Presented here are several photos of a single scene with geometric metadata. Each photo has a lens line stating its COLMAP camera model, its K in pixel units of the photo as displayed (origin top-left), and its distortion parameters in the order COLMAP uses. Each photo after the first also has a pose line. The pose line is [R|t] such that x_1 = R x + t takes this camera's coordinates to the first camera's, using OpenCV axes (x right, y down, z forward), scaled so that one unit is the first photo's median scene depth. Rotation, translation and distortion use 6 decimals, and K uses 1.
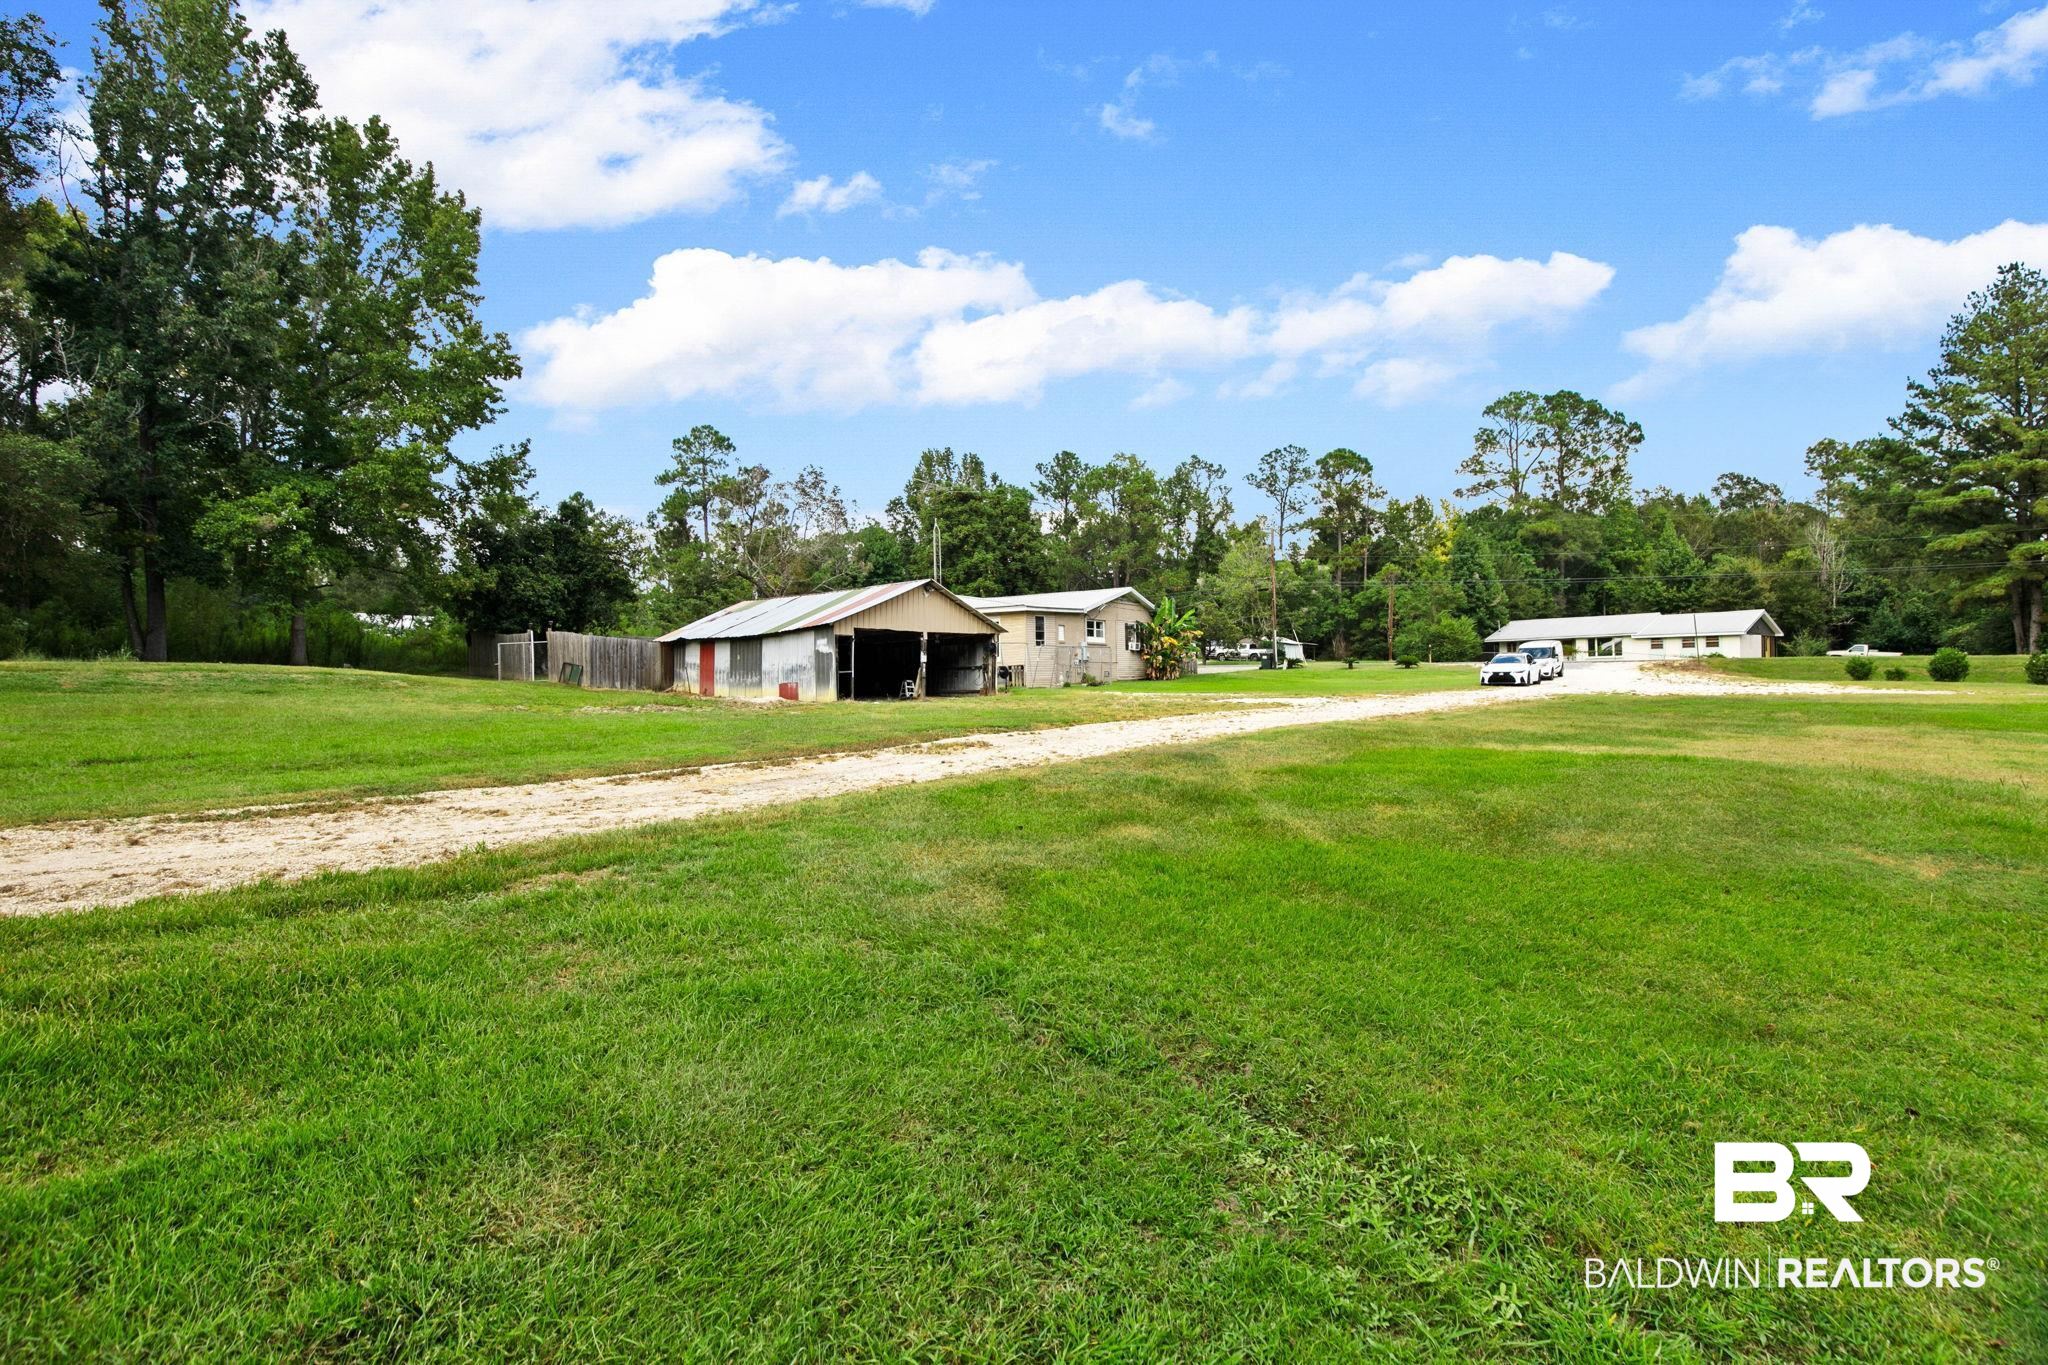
lens RADIAL K [[924.0, 0, 976.9], [0, 924.0, 679.0], [0, 0, 1]] dist [-0.038771, 0.000209]
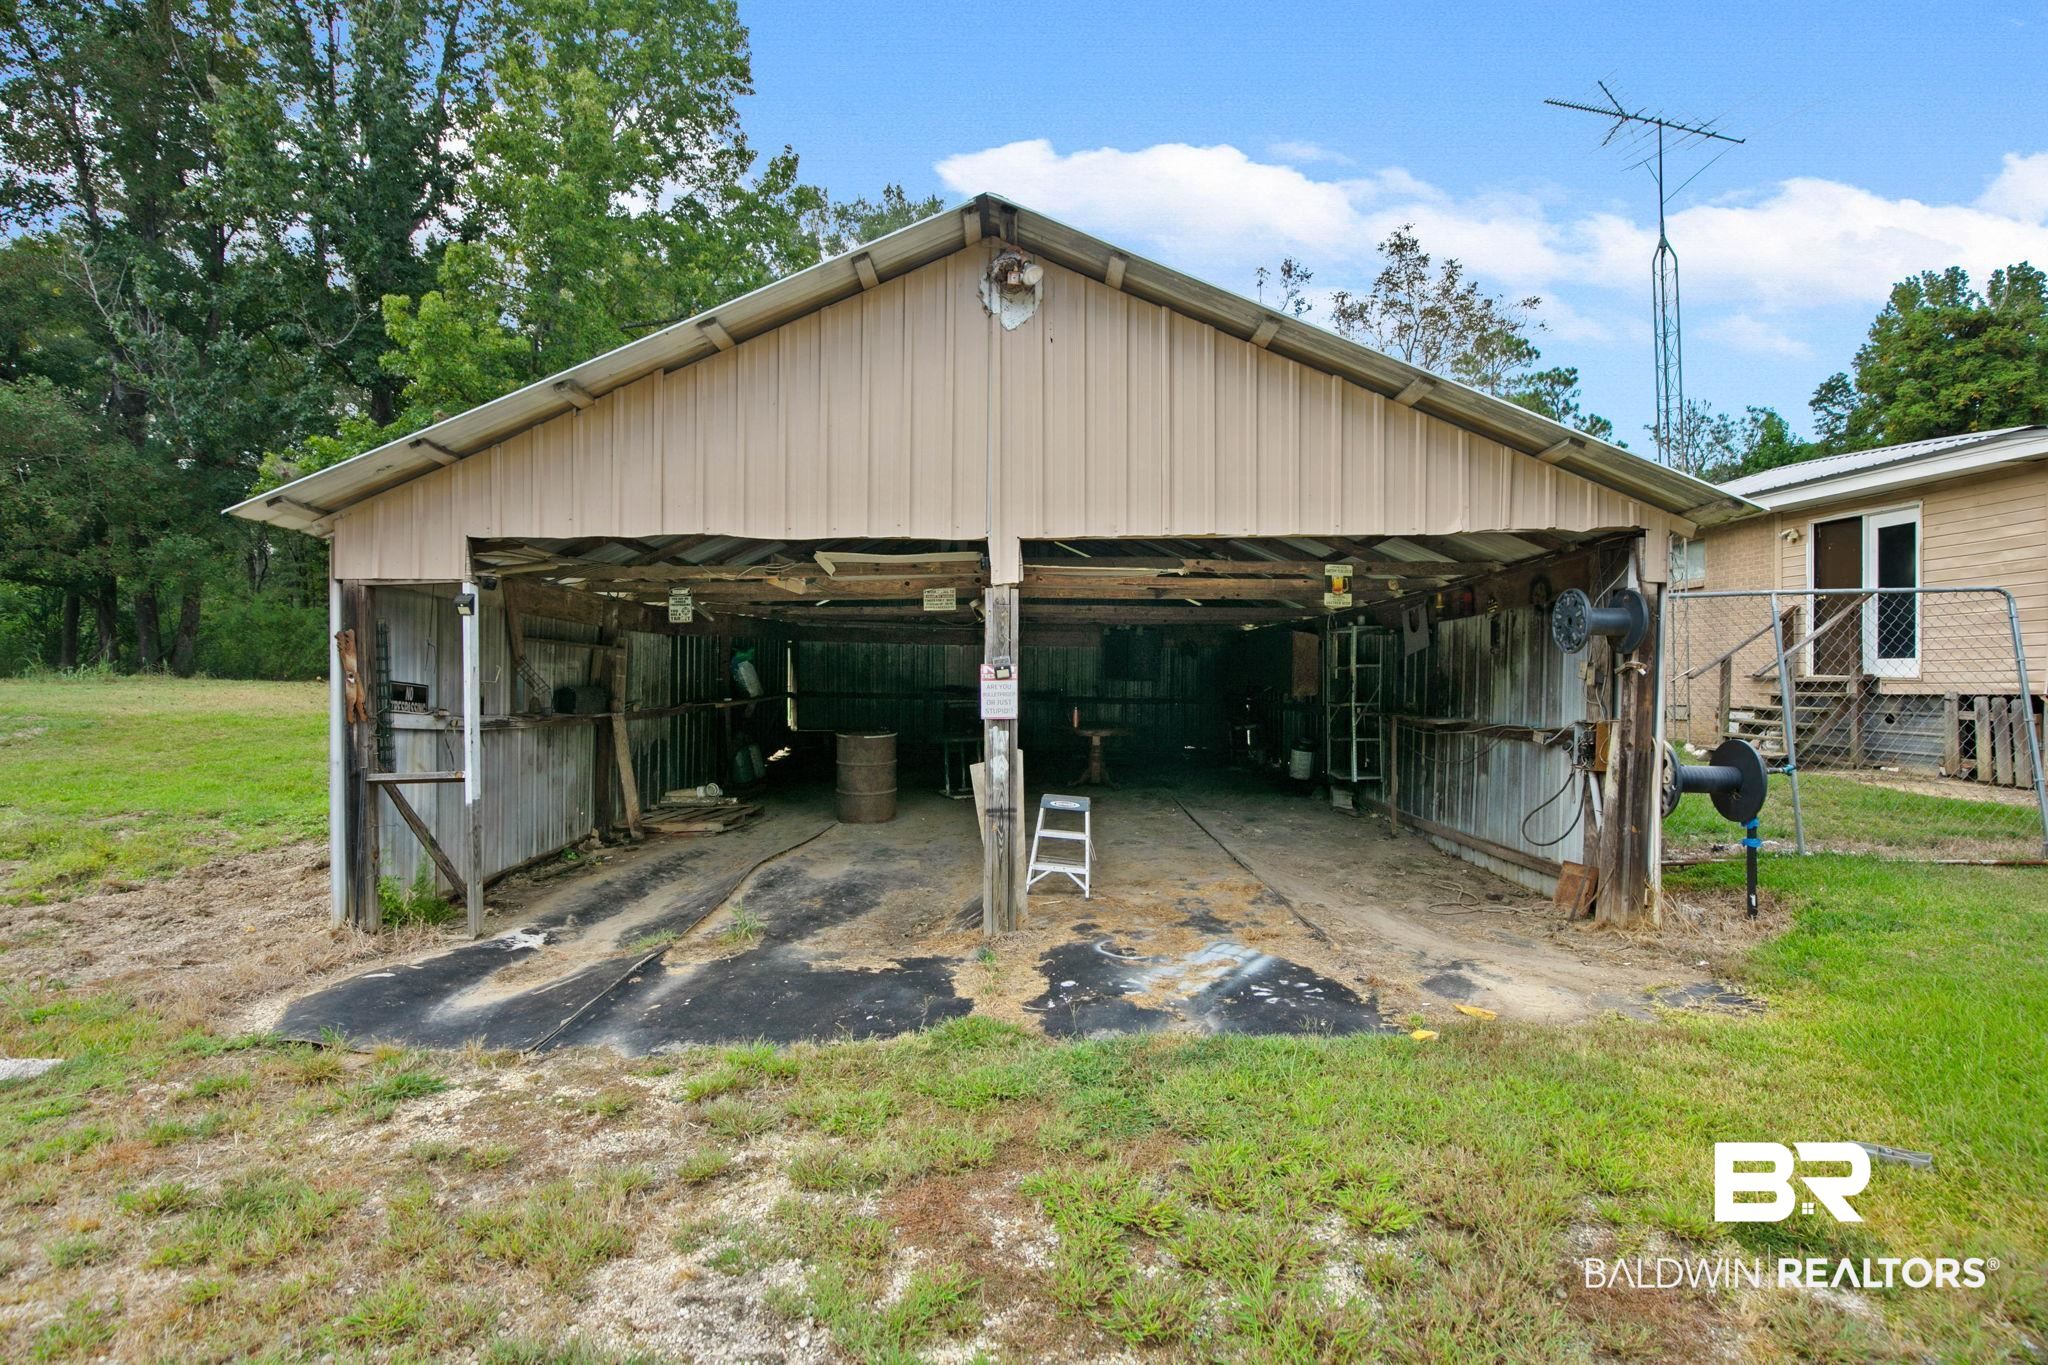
lens RADIAL K [[949.8, 0, 1009.7], [0, 949.8, 659.1], [0, 0, 1]] dist [-0.018933, 0.000060]
pose [[0.657200, -0.004789, -0.753701, 0.047845], [-0.005177, 0.999928, -0.010868, -0.018085], [0.753698, 0.011045, 0.657128, 0.590585]]
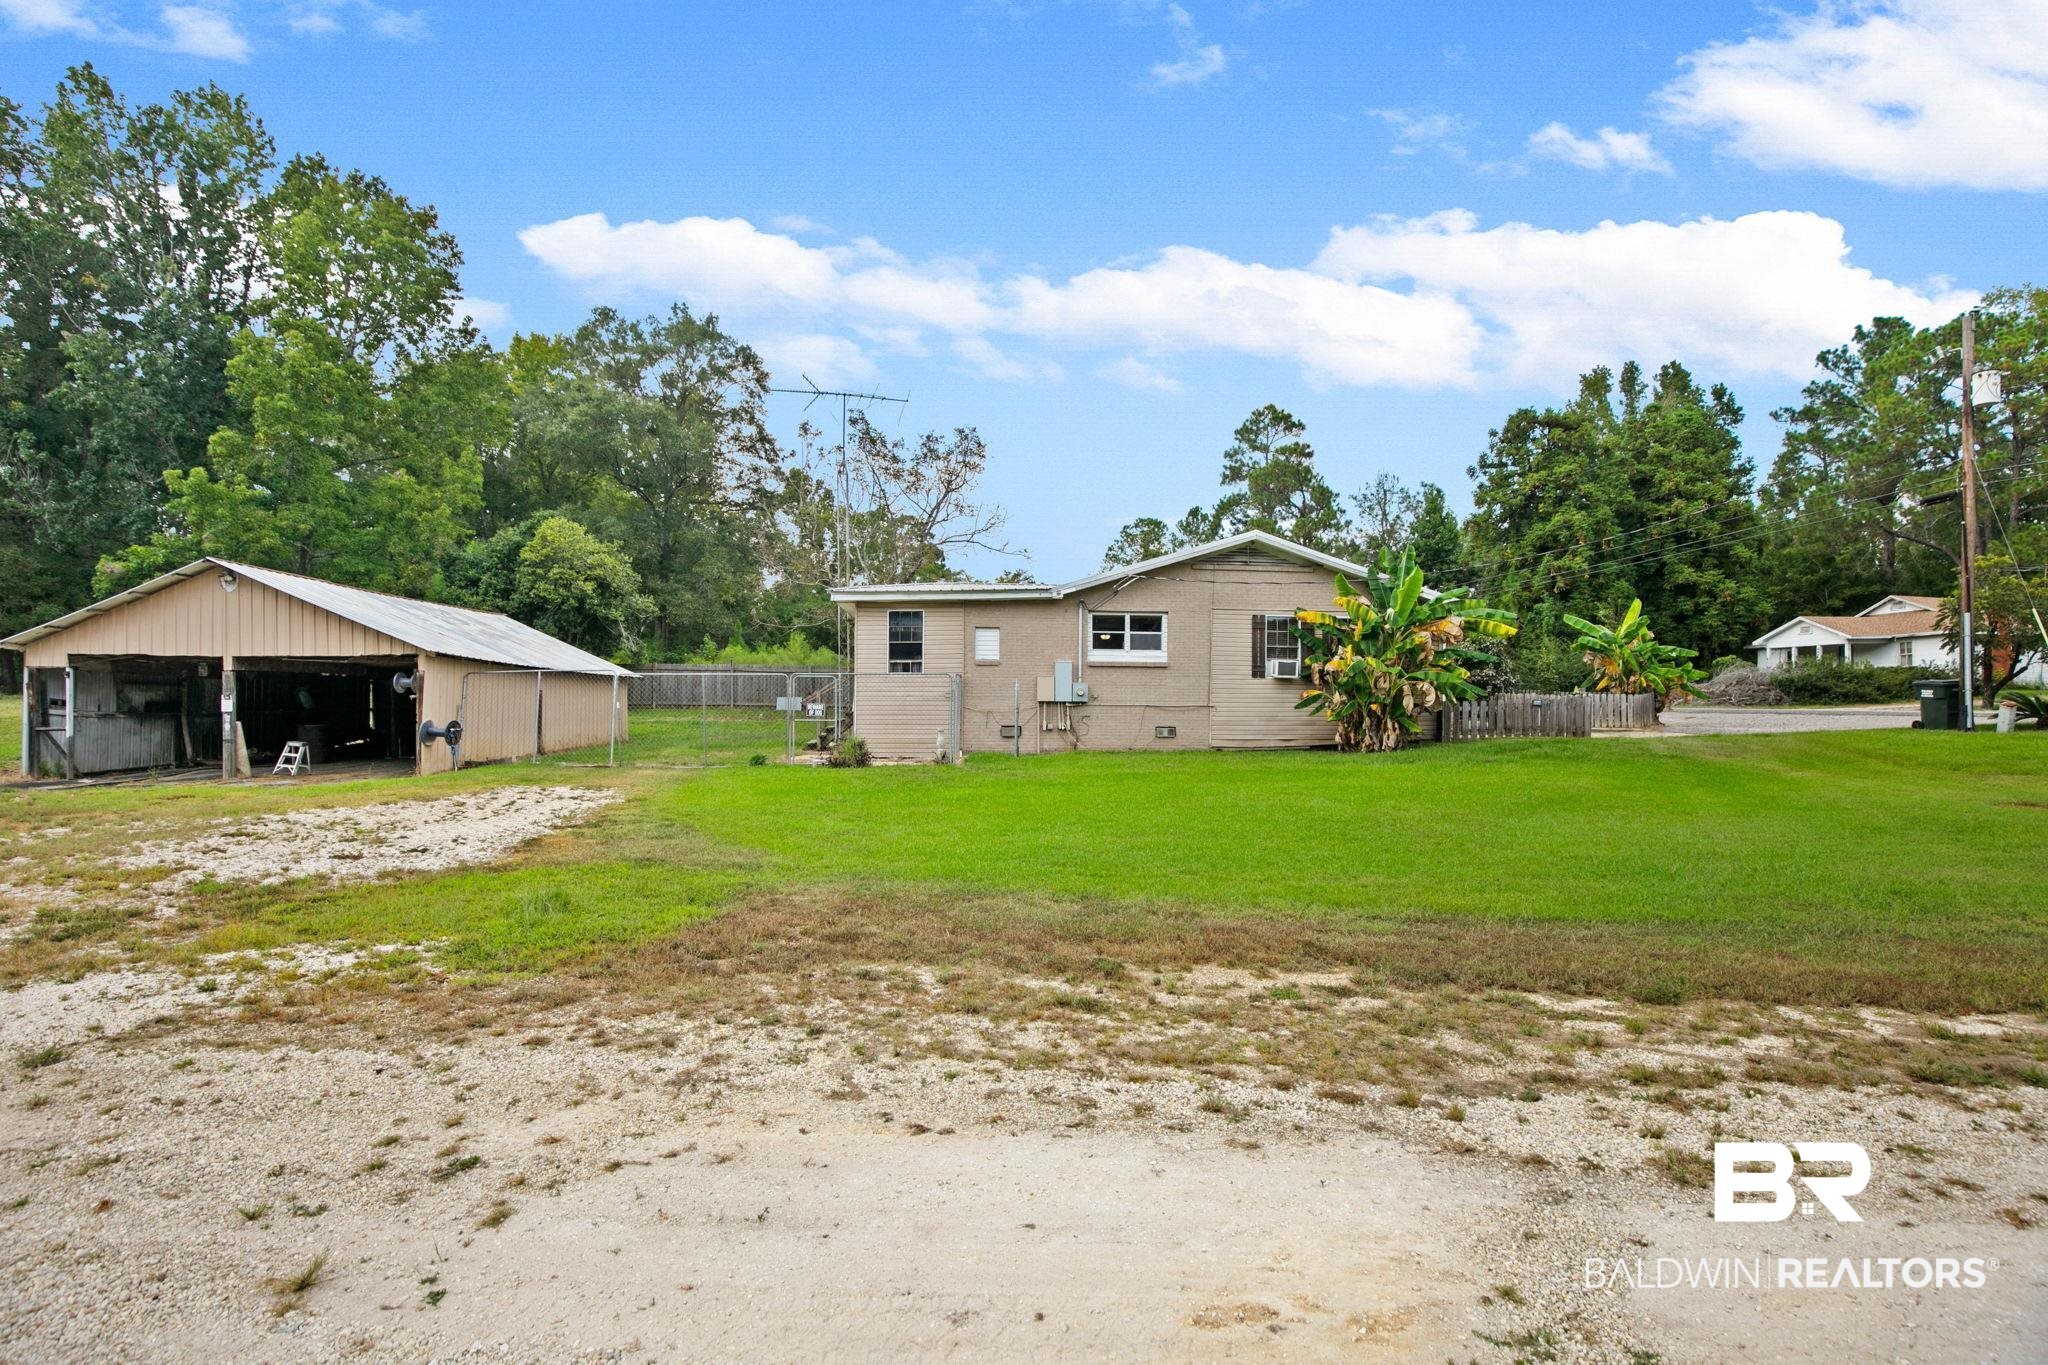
lens RADIAL K [[929.8, 0, 988.8], [0, 929.8, 687.7], [0, 0, 1]] dist [-0.015082, 0.000459]
pose [[0.674638, 0.004205, -0.738136, 0.425946], [-0.013260, 0.999891, -0.006424, -0.023147], [0.738029, 0.014122, 0.674621, 0.641044]]
